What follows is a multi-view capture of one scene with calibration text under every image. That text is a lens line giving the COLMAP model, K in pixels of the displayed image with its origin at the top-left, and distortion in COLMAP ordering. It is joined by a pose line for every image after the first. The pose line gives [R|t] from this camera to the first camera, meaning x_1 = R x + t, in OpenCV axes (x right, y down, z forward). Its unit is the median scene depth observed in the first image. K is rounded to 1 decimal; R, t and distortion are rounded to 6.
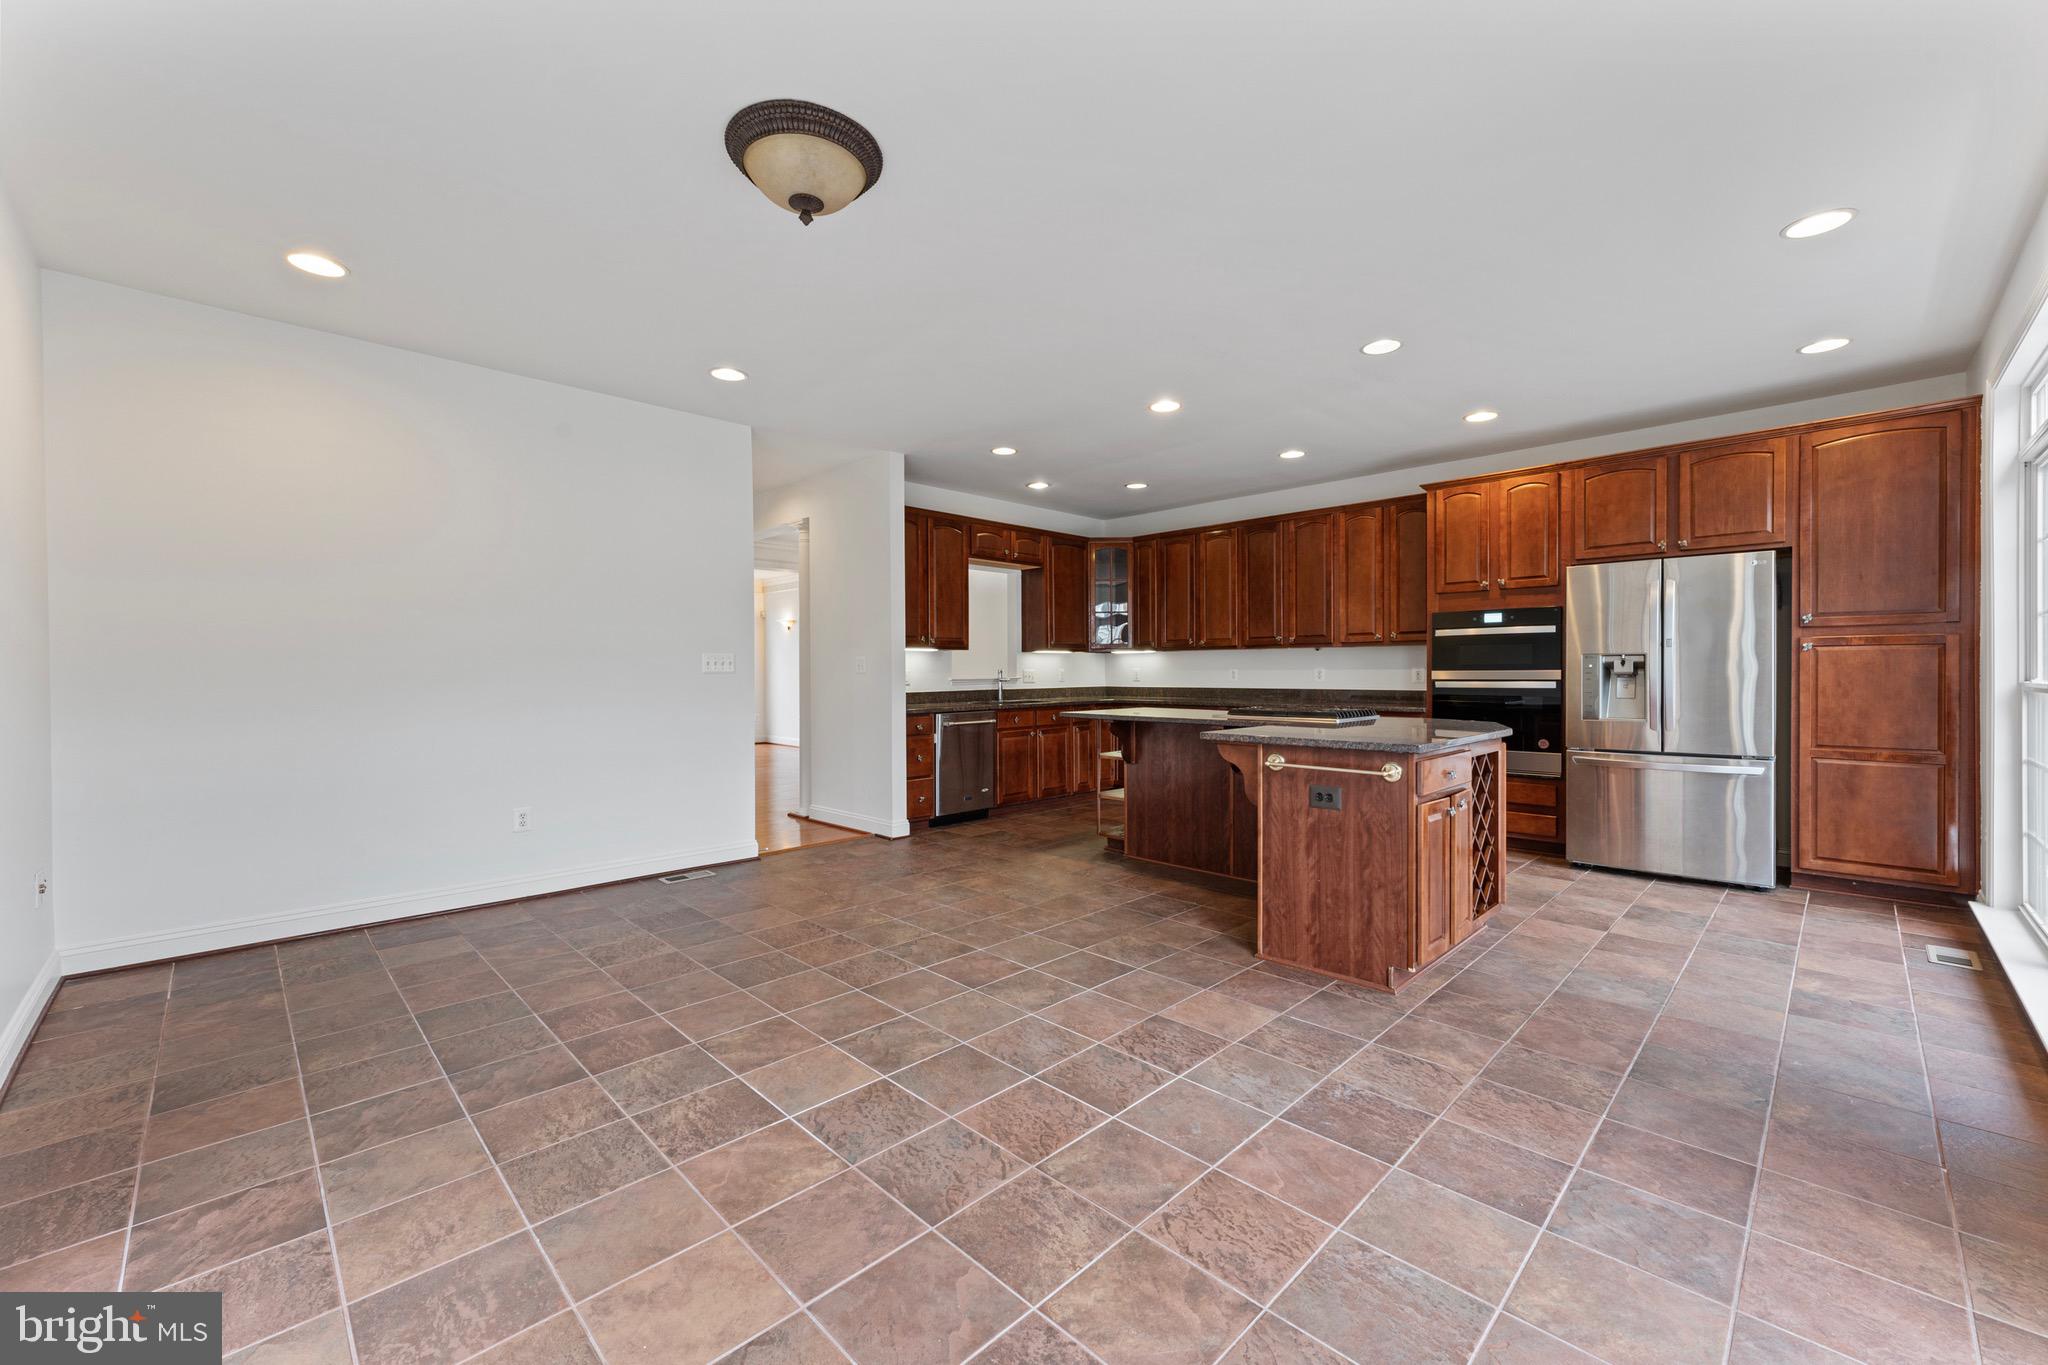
lens RADIAL K [[818.2, 0, 1030.6], [0, 818.2, 672.9], [0, 0, 1]] dist [0.003349, -0.000984]
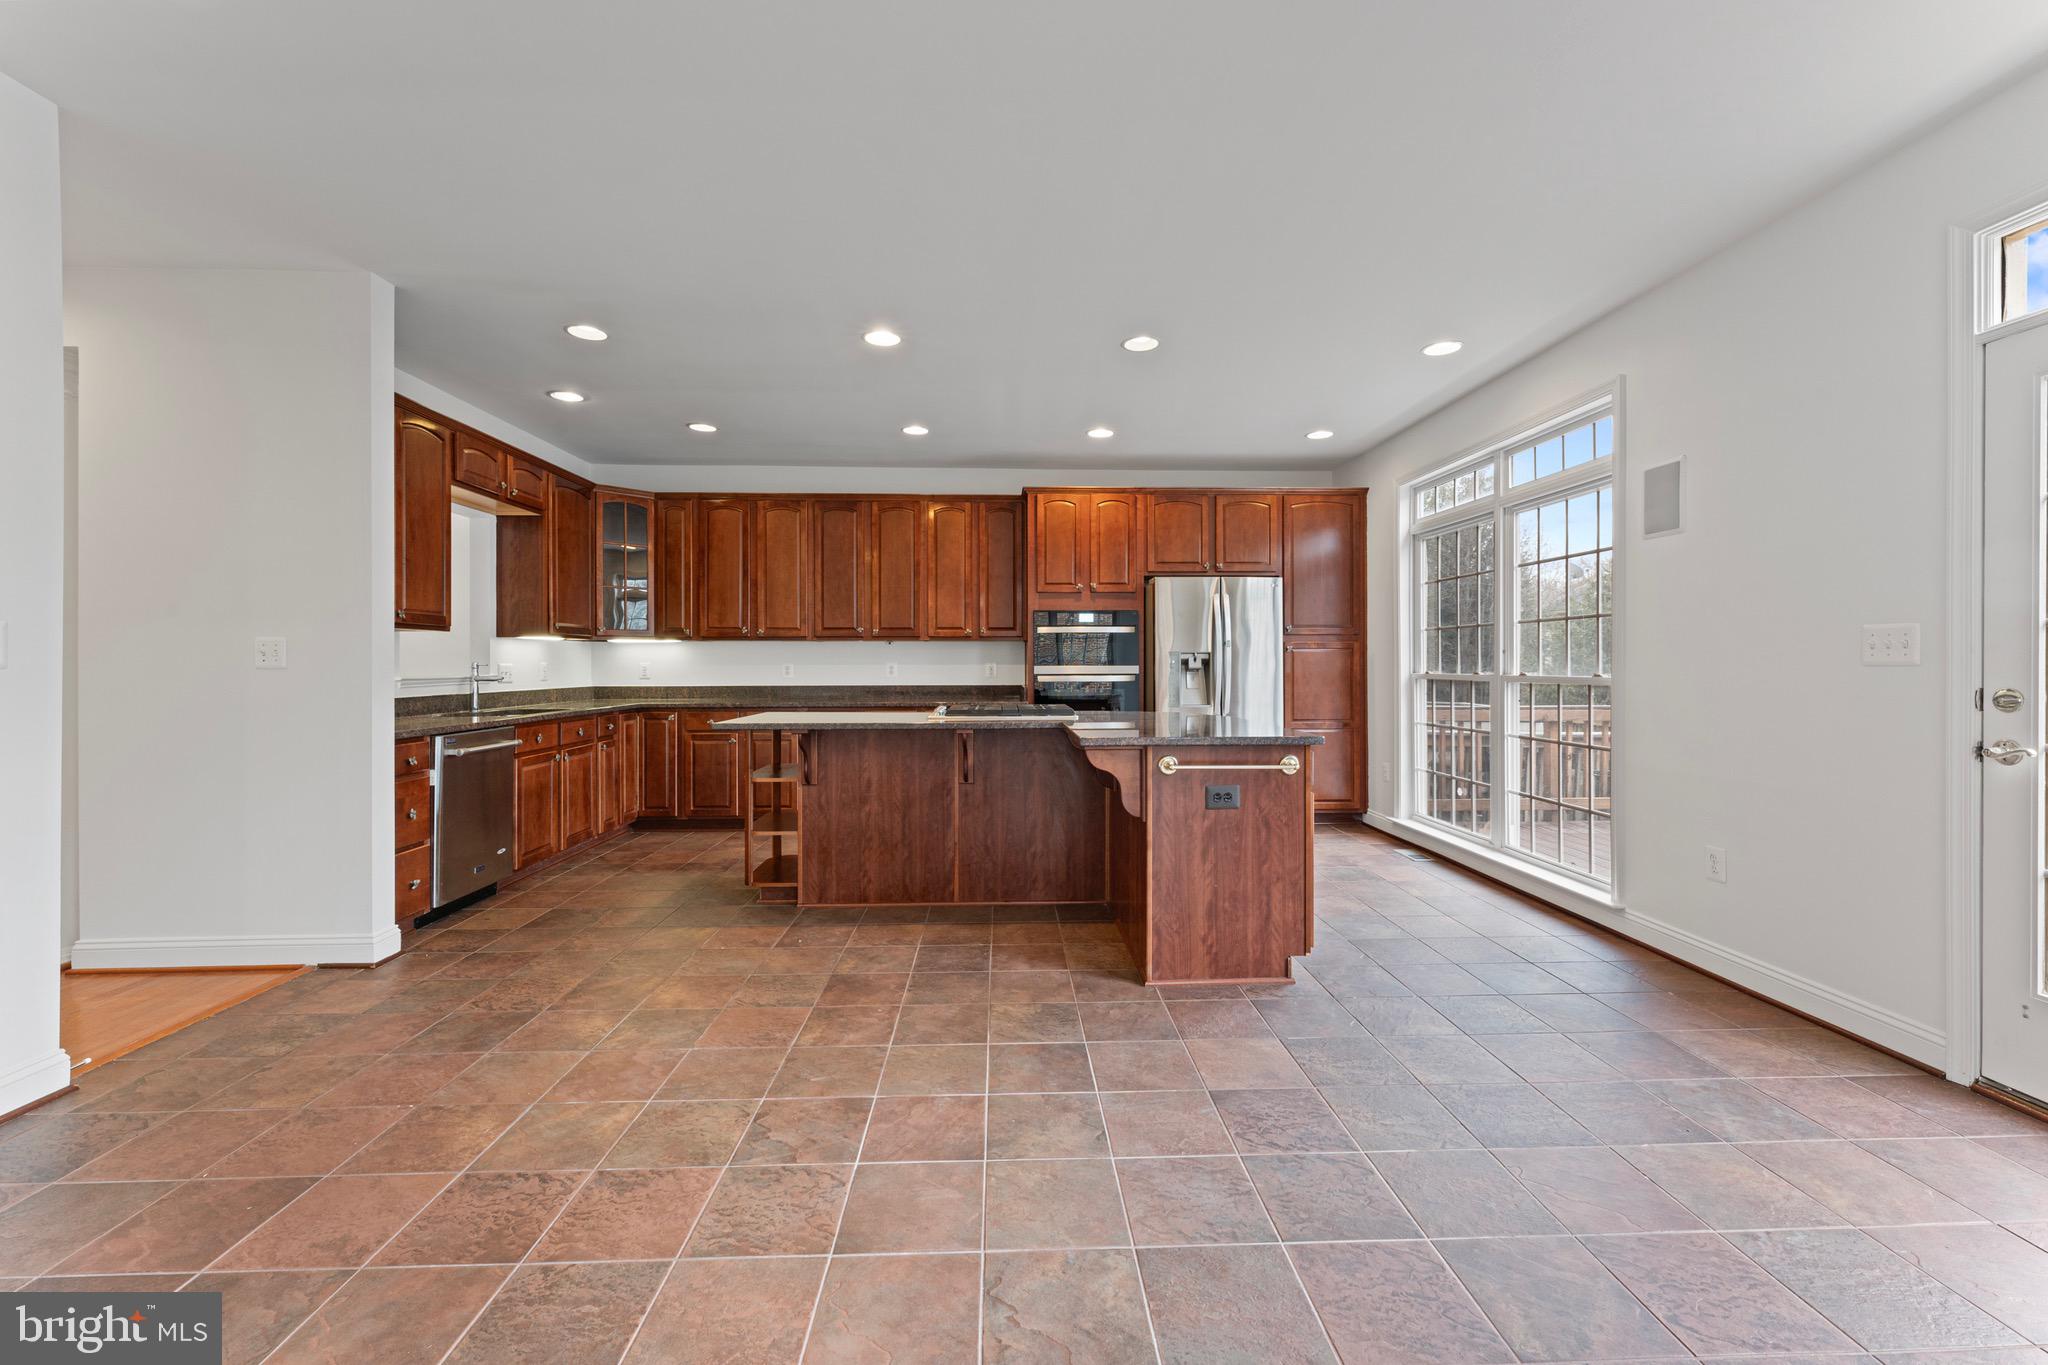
lens RADIAL K [[818.2, 0, 1031.9], [0, 818.2, 665.4], [0, 0, 1]] dist [0.003349, -0.000984]
pose [[0.676228, 0.000193, 0.736692, -0.353850], [0.000788, 0.999999, -0.000985, -0.002283], [-0.736692, 0.001246, 0.676228, 0.362957]]
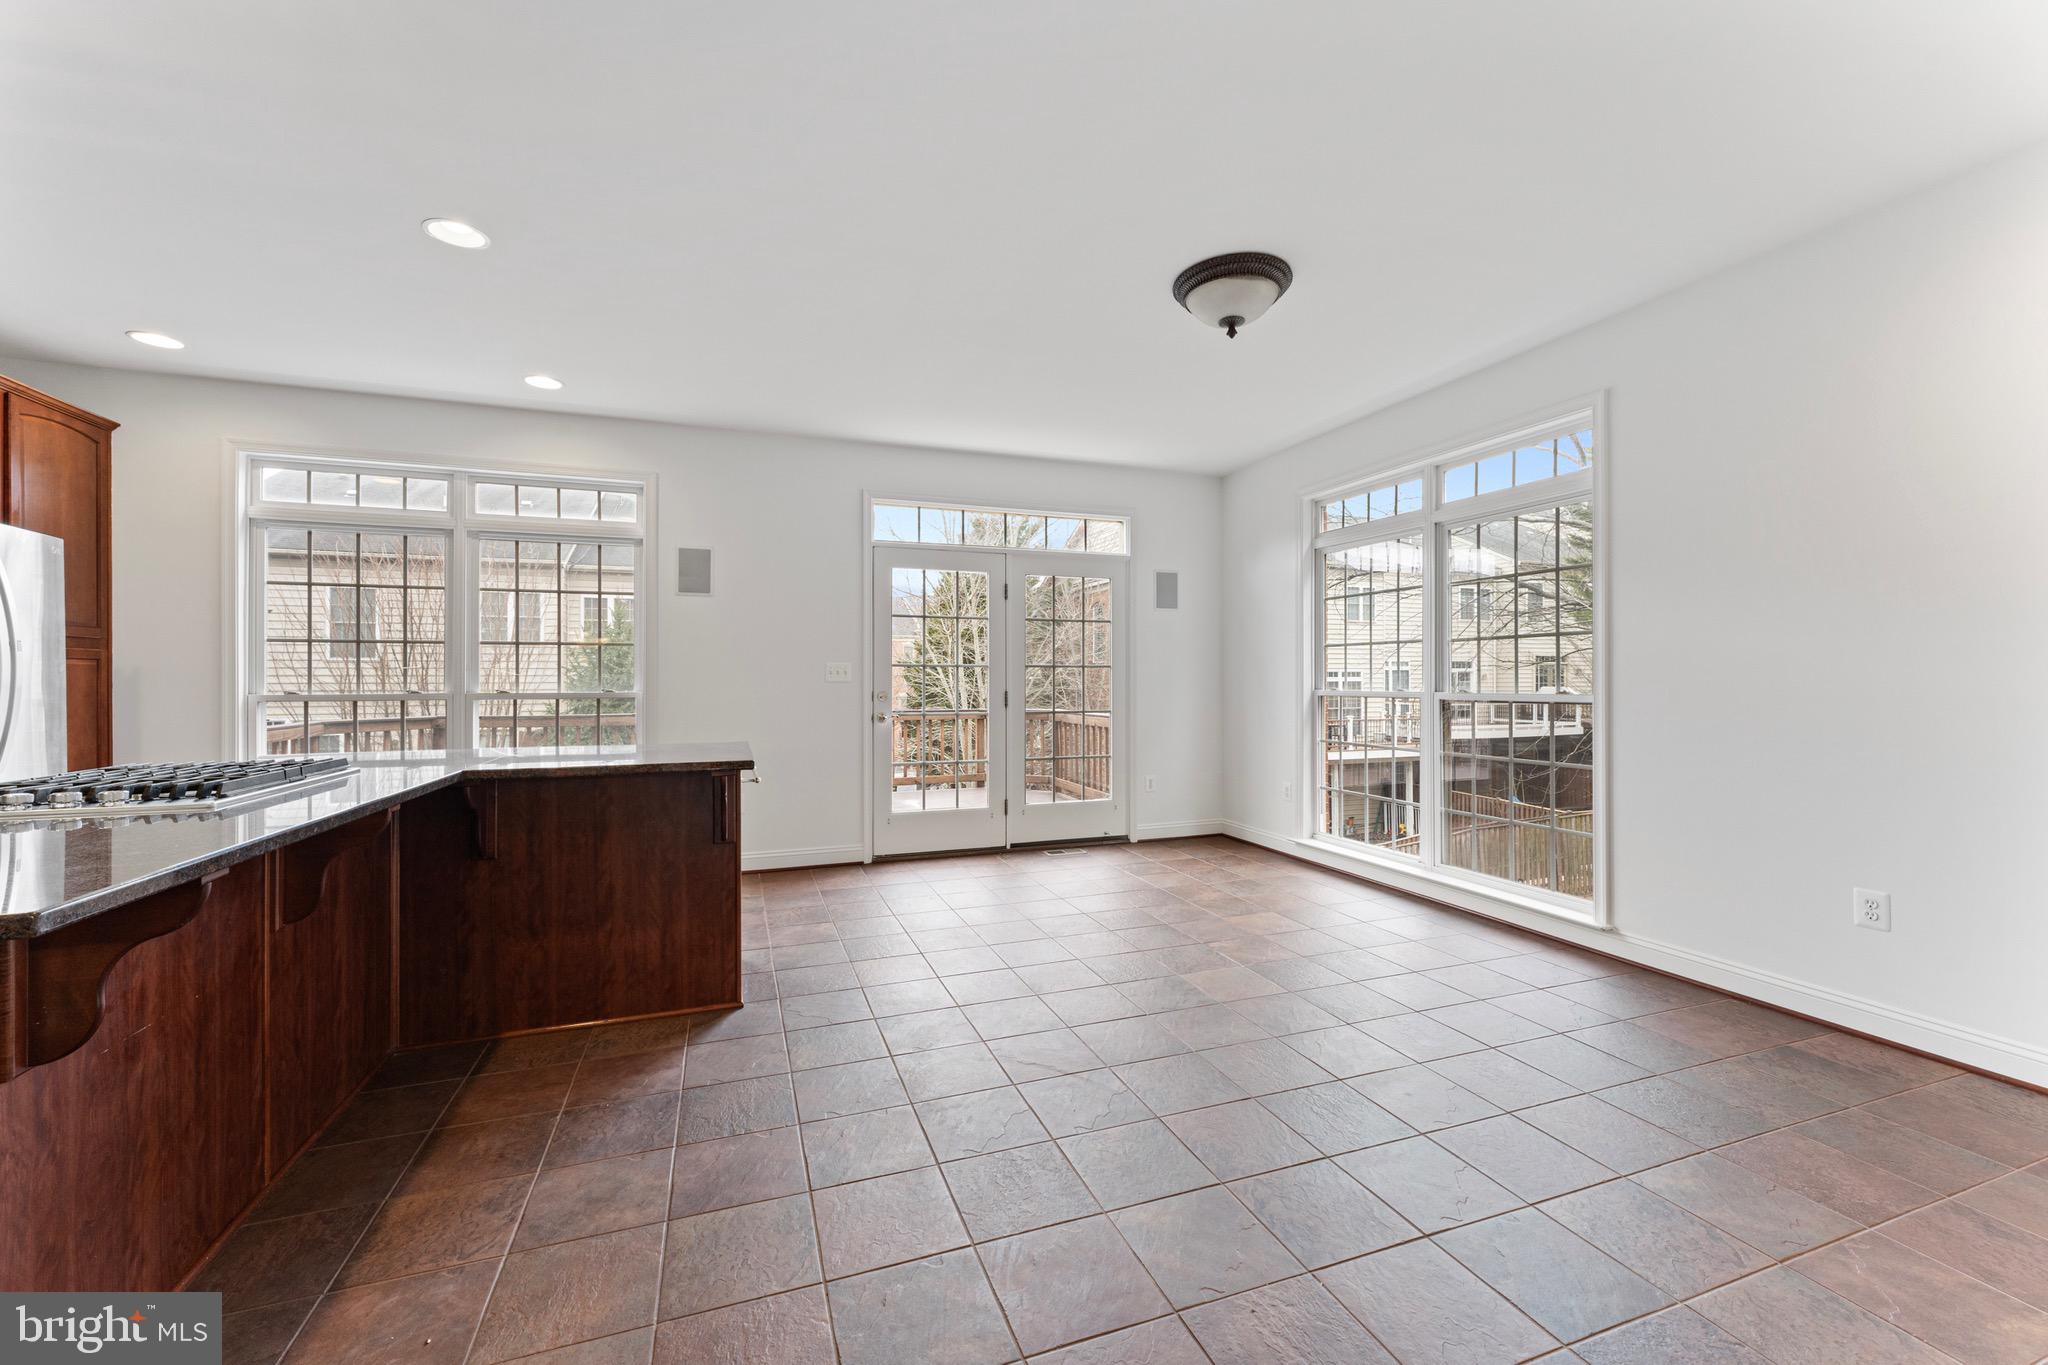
lens RADIAL K [[818.2, 0, 1021.0], [0, 818.2, 675.1], [0, 0, 1]] dist [0.003349, -0.000984]
pose [[-0.907445, 0.009553, 0.420063, -0.281258], [0.007009, 0.999947, -0.007598, -0.001564], [-0.420113, -0.003950, -0.907463, 1.258175]]
